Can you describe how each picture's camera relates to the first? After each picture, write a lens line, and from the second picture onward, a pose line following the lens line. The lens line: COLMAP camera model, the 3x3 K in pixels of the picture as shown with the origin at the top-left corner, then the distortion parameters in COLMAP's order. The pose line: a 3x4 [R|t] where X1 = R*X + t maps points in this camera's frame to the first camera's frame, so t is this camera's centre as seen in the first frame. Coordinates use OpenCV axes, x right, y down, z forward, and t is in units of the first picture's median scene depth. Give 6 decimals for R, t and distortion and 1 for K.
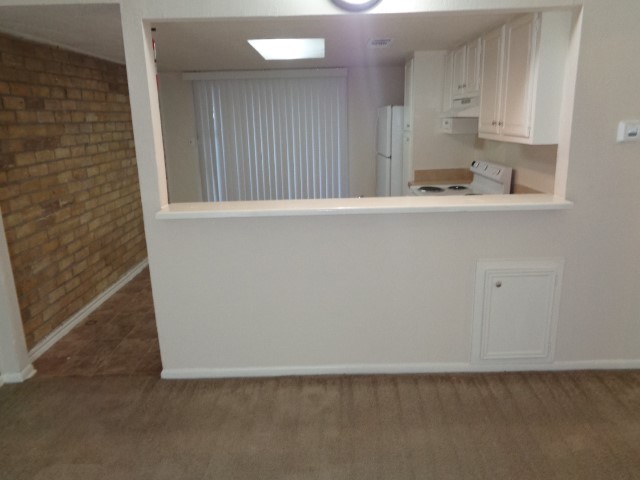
lens RADIAL K [[481.4, 0, 320.6], [0, 481.4, 242.2], [0, 0, 1]] dist [0.006579, 0.004733]
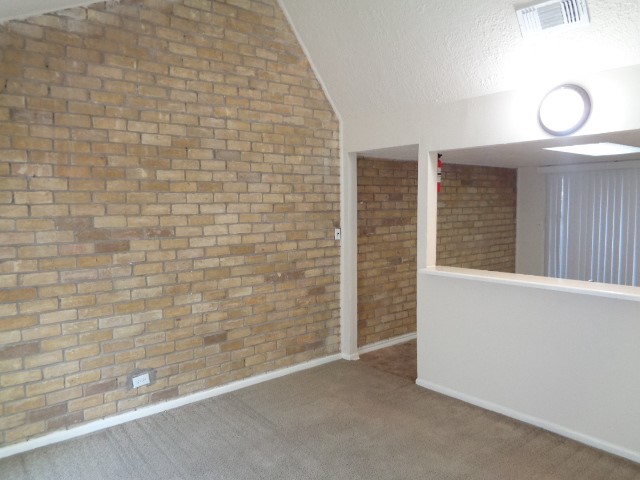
lens RADIAL K [[481.4, 0, 320.6], [0, 481.4, 242.2], [0, 0, 1]] dist [0.006579, 0.004733]
pose [[0.645131, 0.081203, -0.759745, 0.489043], [-0.198190, 0.978088, -0.063752, 0.013512], [0.737920, 0.191703, 0.647089, -0.203737]]
